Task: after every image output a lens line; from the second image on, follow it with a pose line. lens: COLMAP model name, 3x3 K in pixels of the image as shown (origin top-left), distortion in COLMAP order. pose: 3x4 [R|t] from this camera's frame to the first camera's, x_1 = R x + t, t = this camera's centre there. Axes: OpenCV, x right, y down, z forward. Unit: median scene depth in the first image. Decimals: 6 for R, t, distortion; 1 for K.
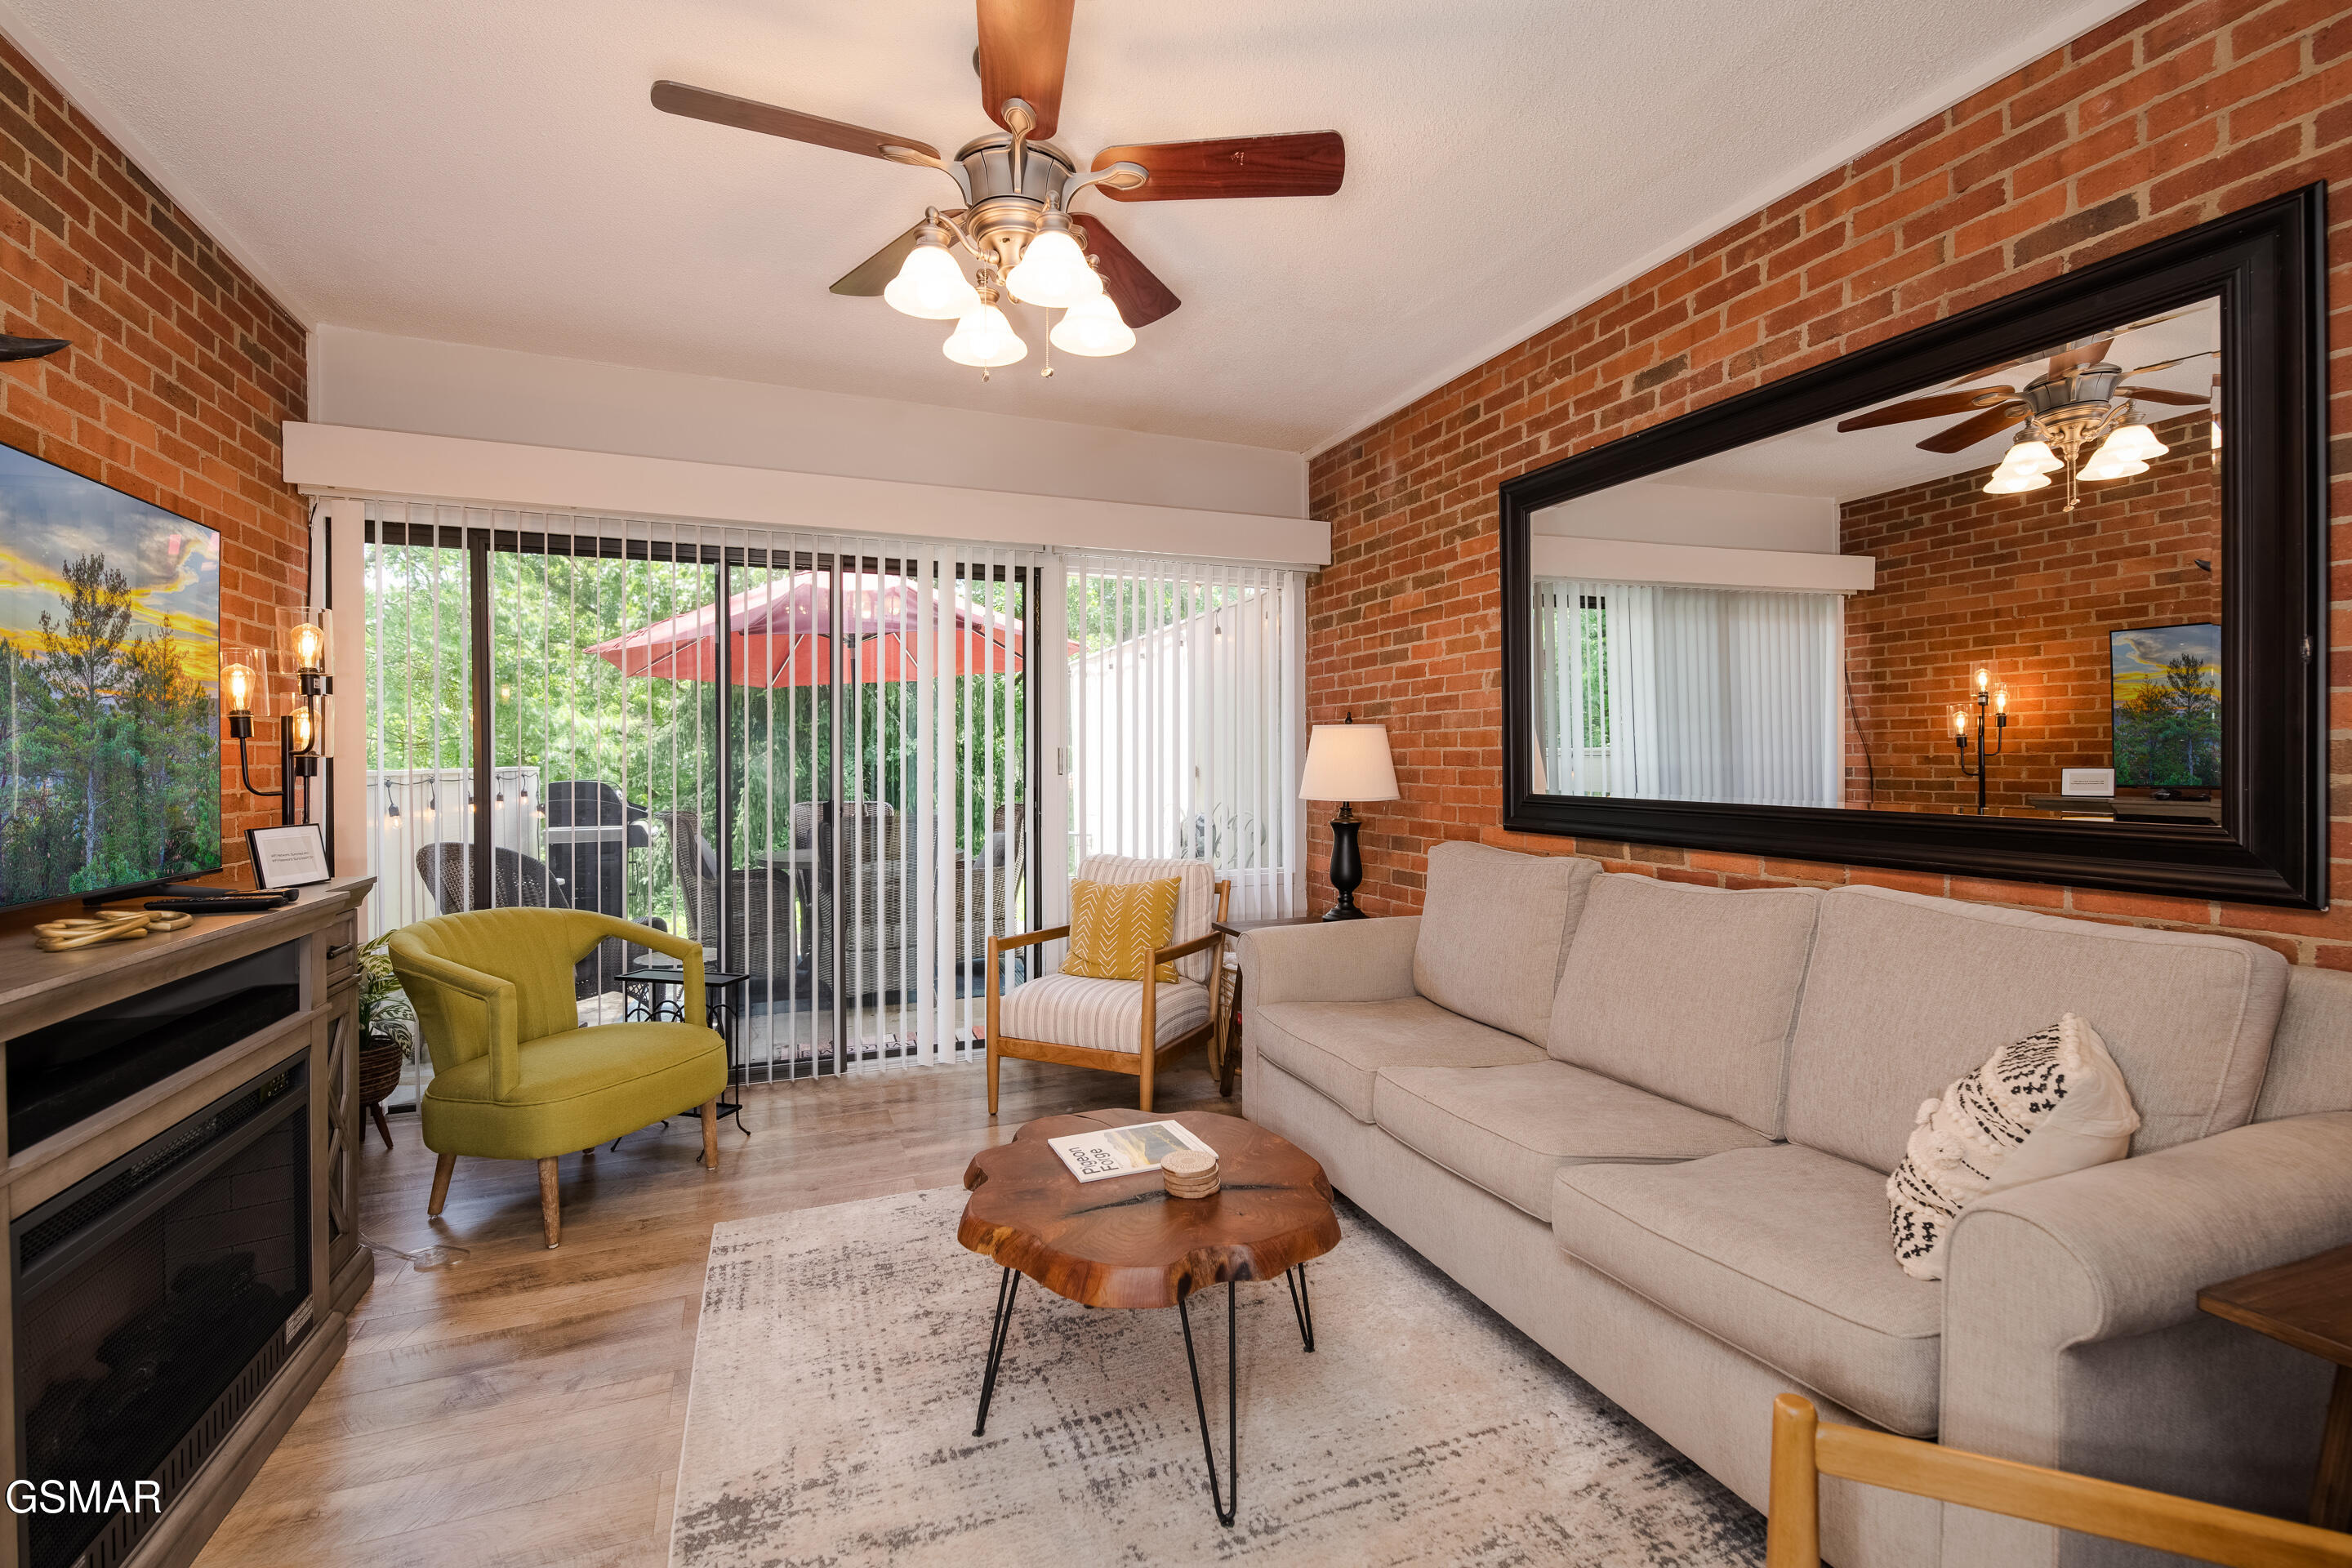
lens RADIAL K [[1021.8, 0, 1177.0], [0, 1021.8, 769.4], [0, 0, 1]] dist [-0.002675, -0.000458]
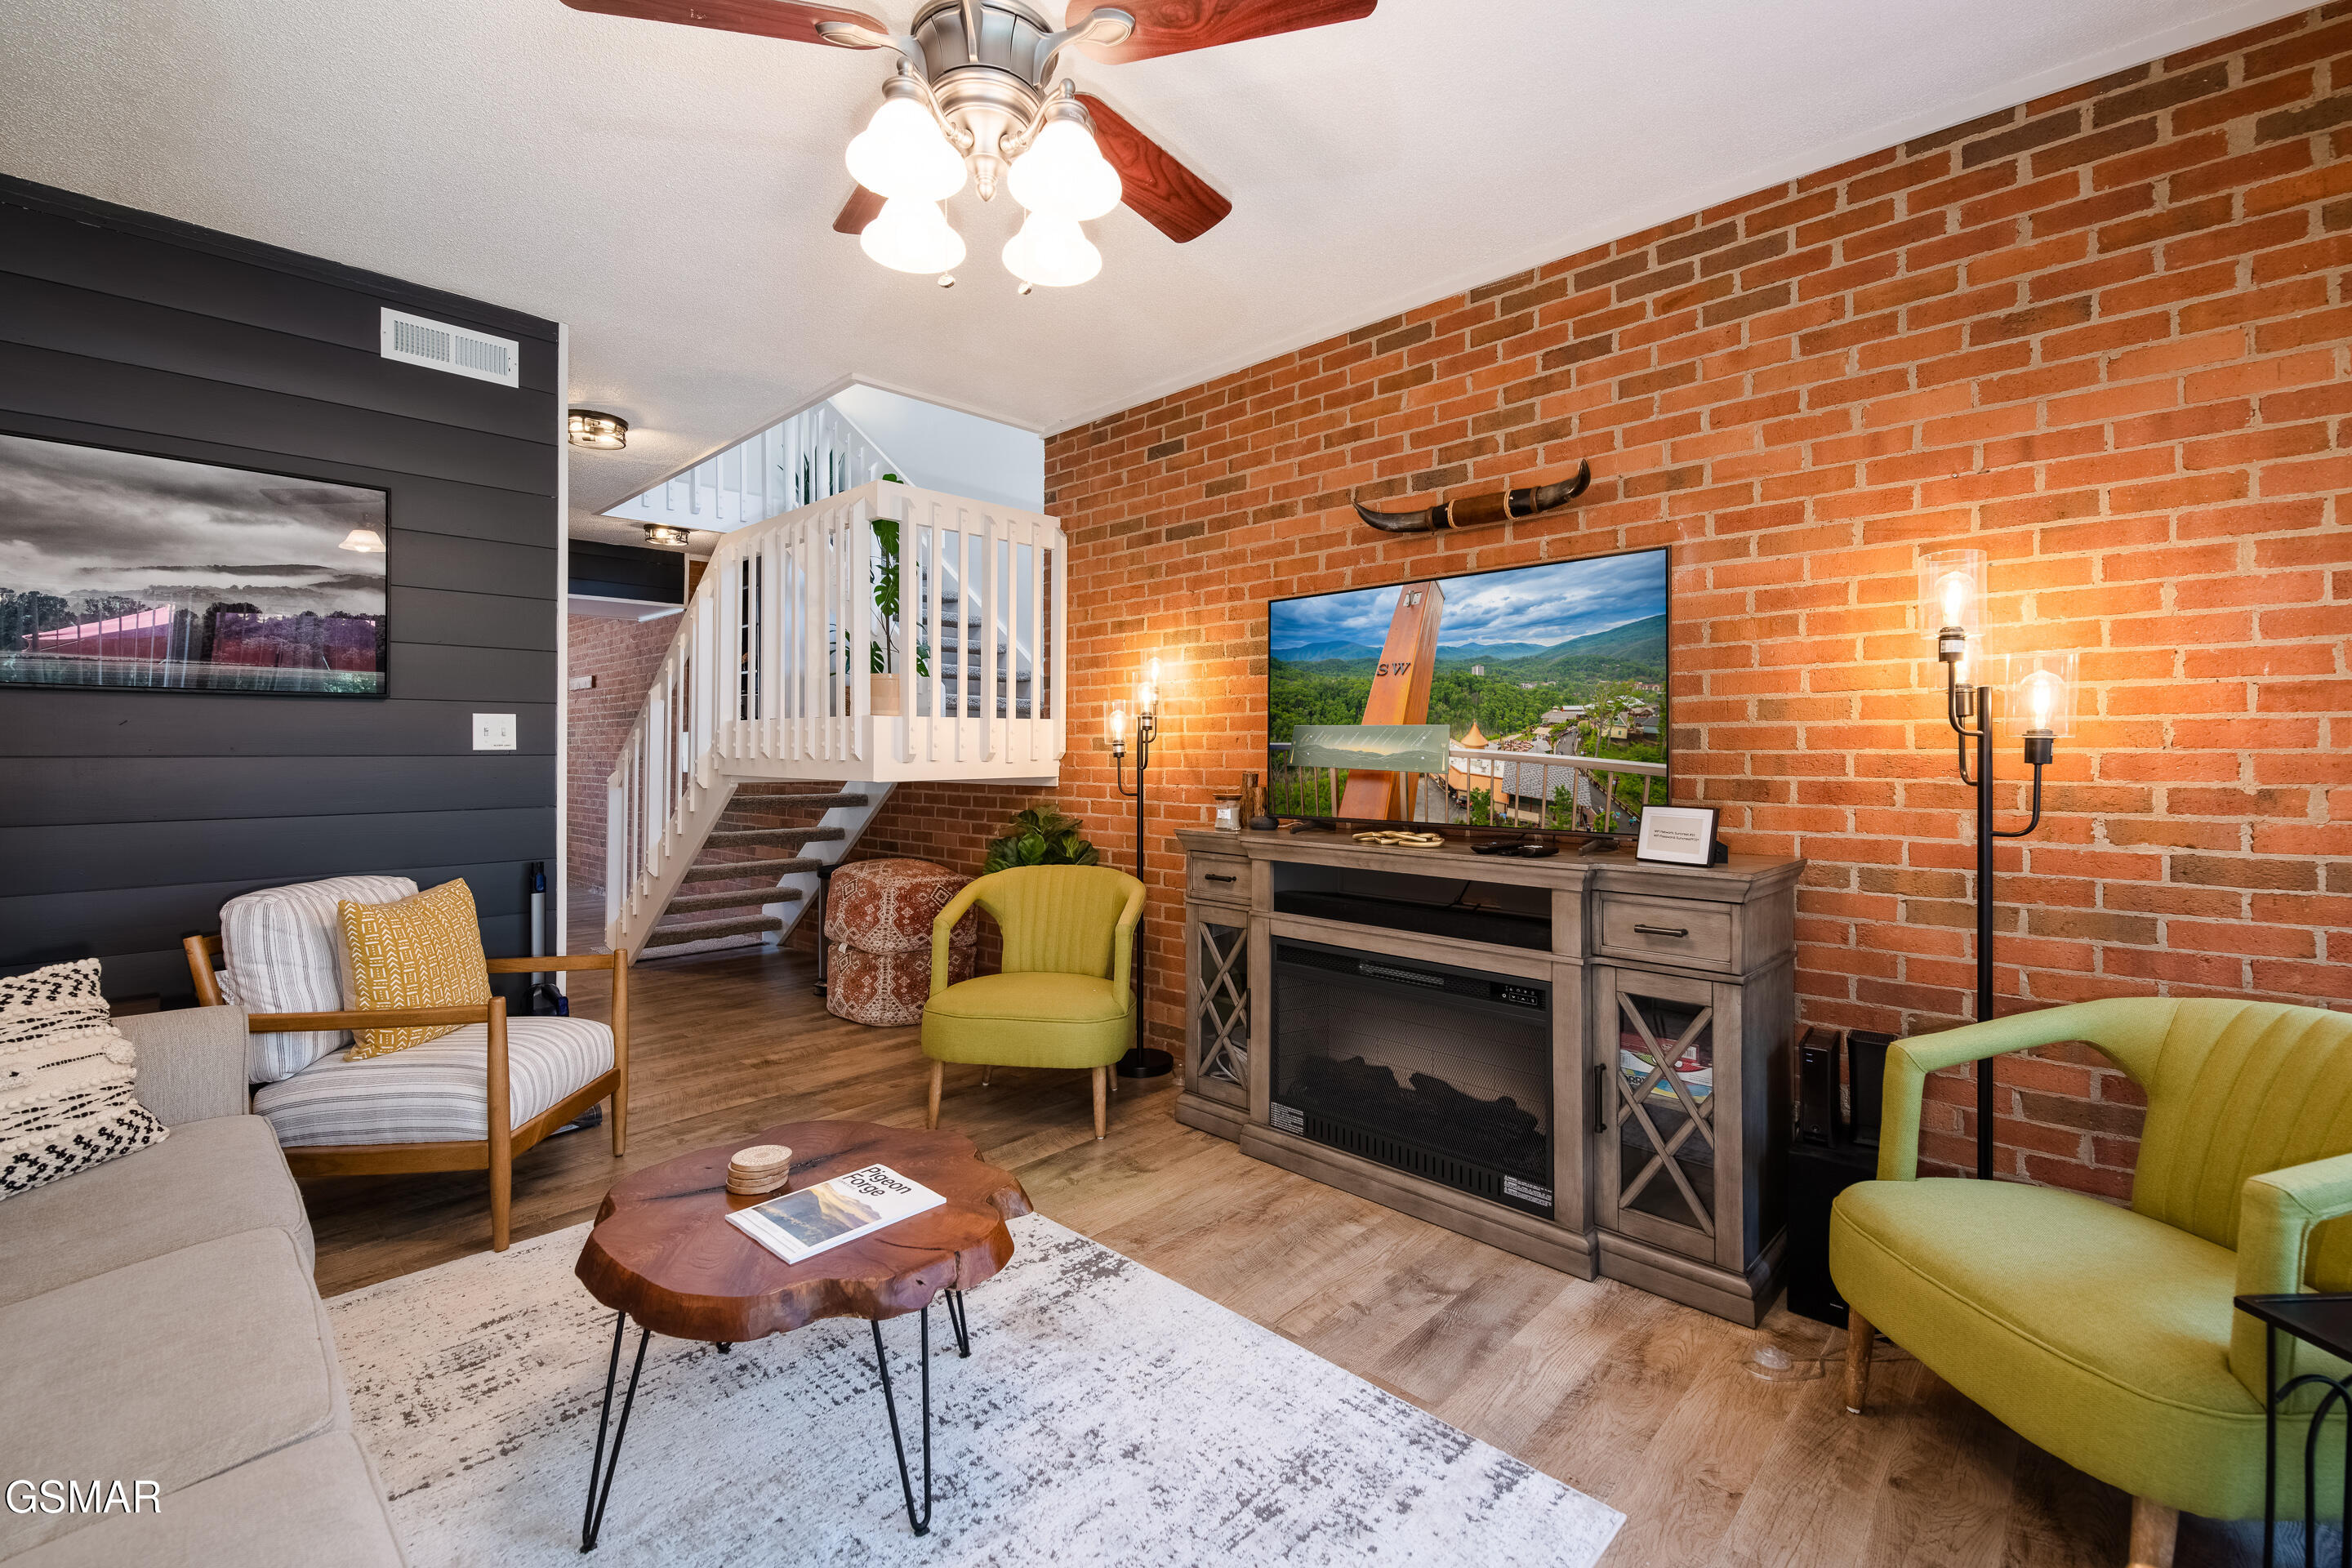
lens RADIAL K [[991.0, 0, 1175.7], [0, 991.0, 746.3], [0, 0, 1]] dist [0.002699, 0.000133]
pose [[-0.908411, -0.001957, -0.418073, 0.032424], [-0.002437, 0.999997, 0.000615, -0.008022], [0.418071, 0.001578, -0.908413, 1.346091]]
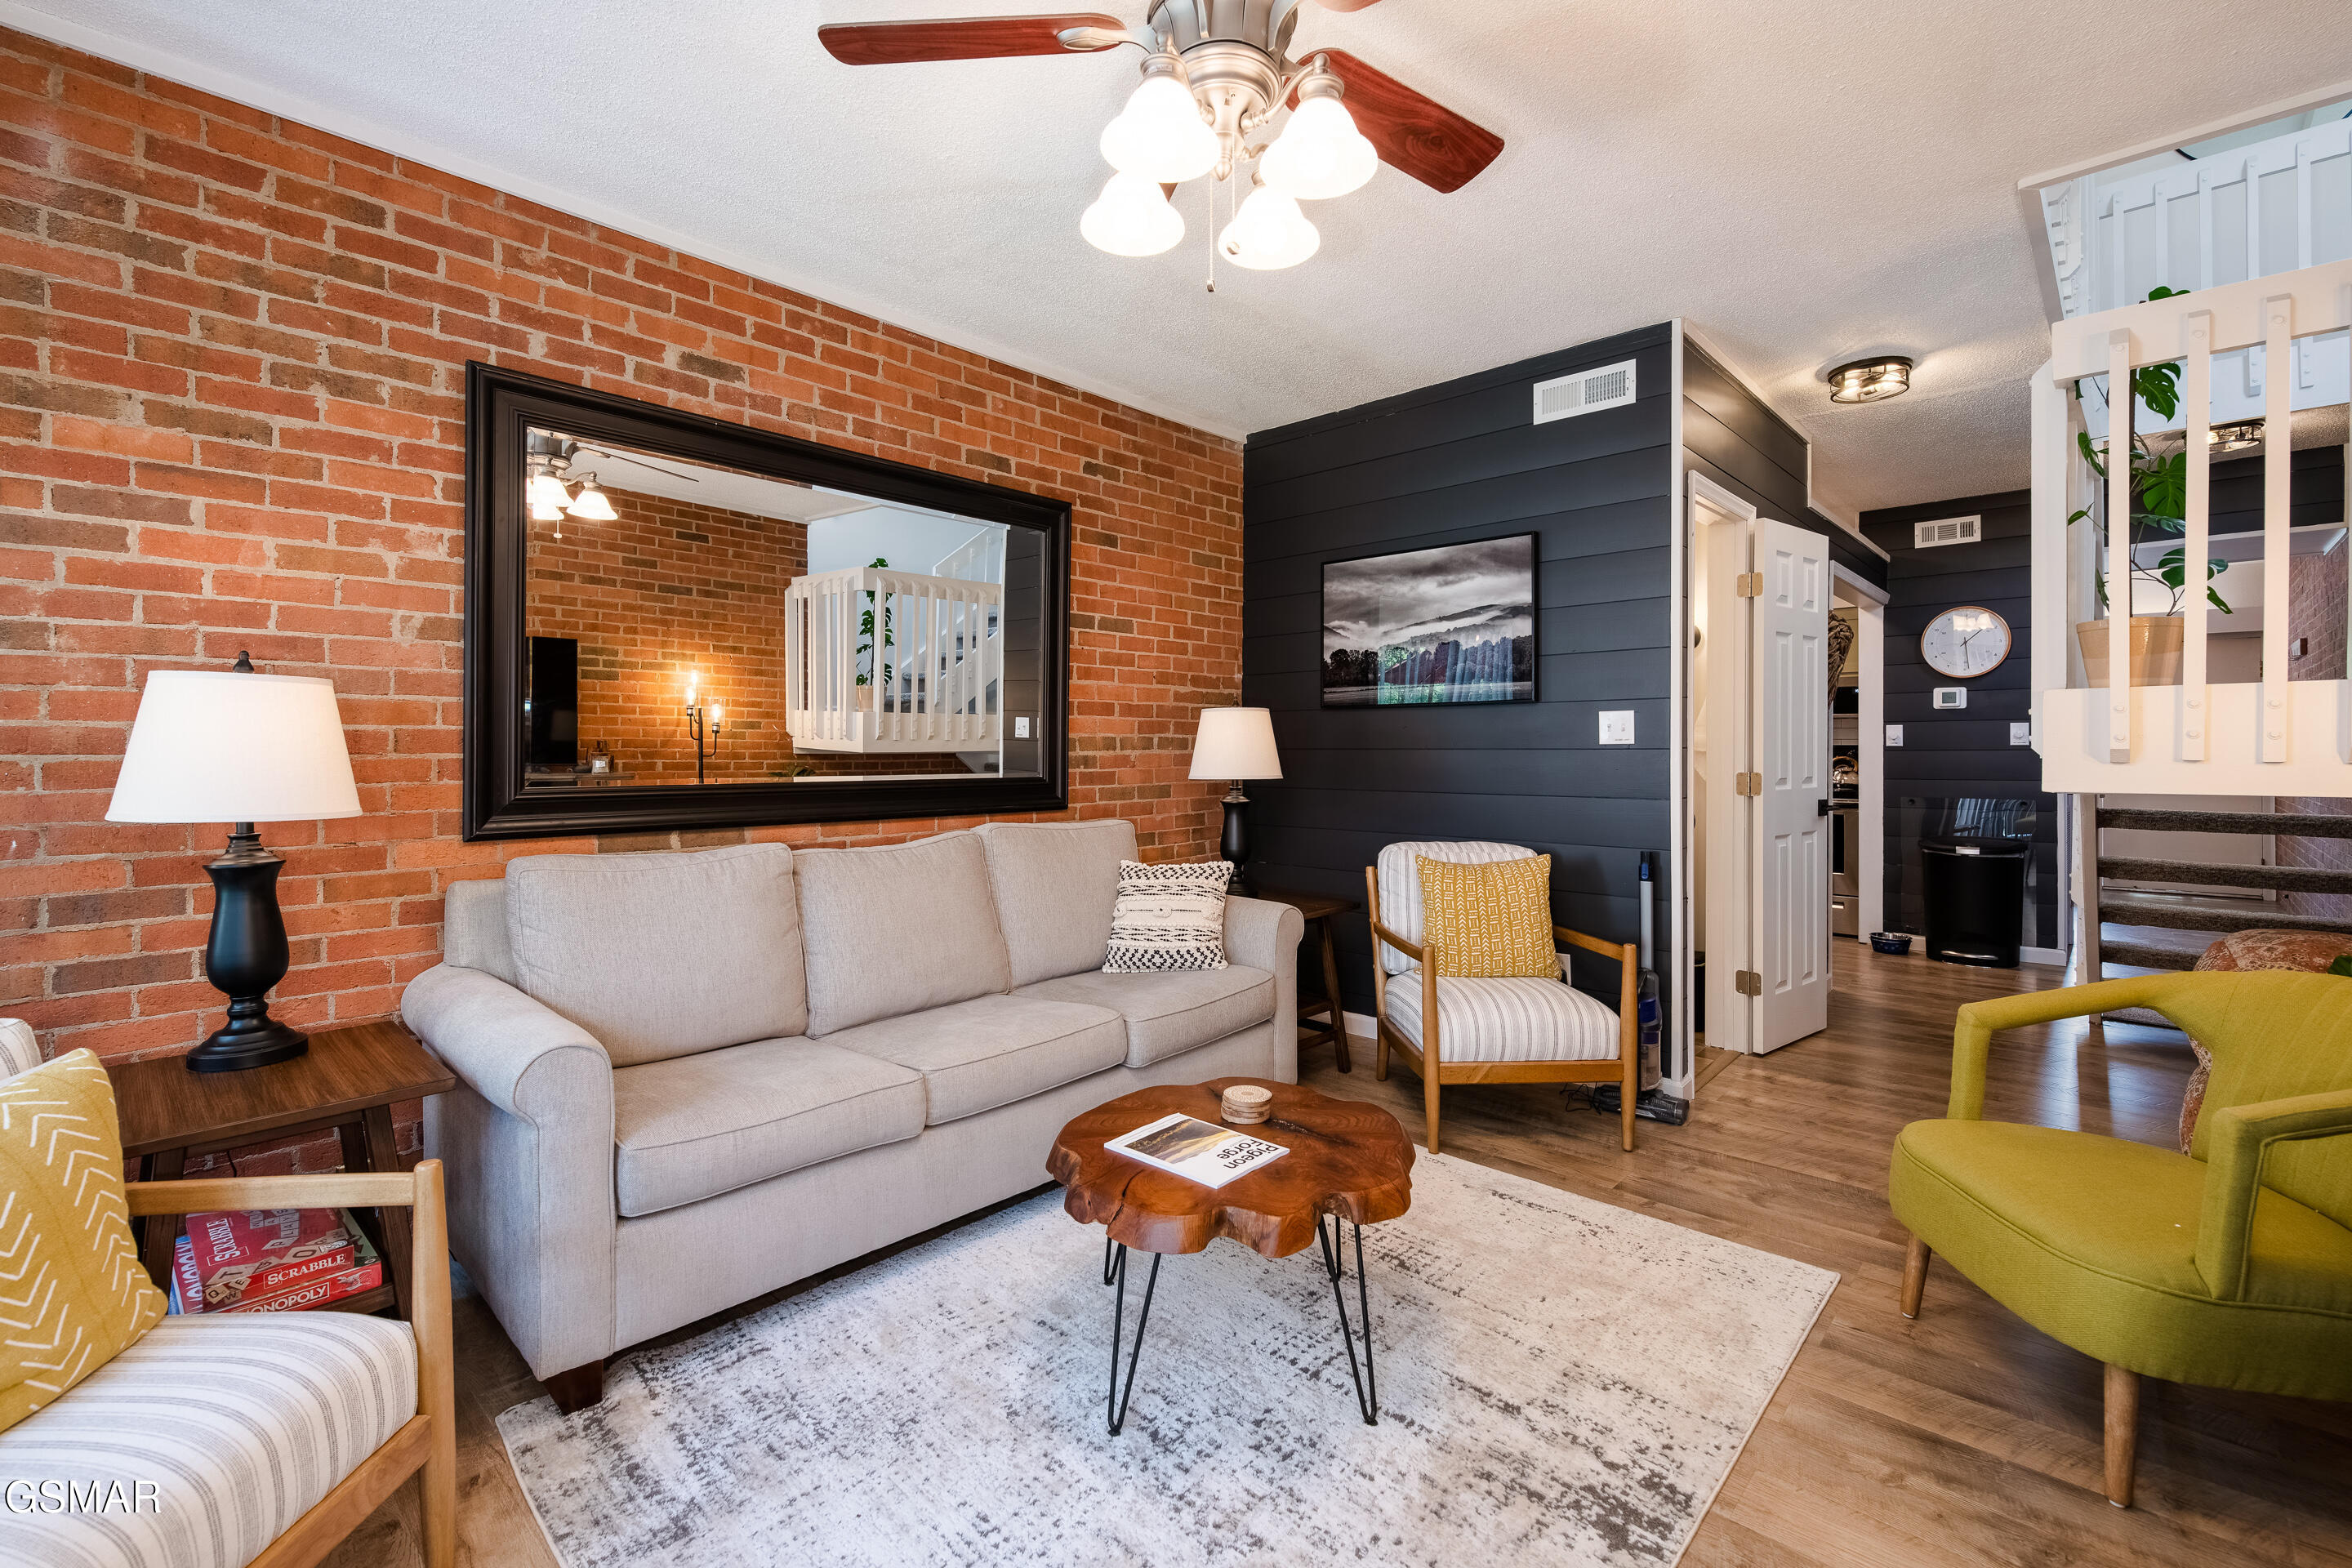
lens RADIAL K [[1026.0, 0, 1170.4], [0, 1026.0, 741.4], [0, 0, 1]] dist [0.001975, -0.000729]
pose [[-0.426423, 0.005772, 0.904505, -0.659059], [0.008989, 0.999957, -0.002144, -0.006556], [-0.904479, 0.007216, -0.426457, 1.036285]]
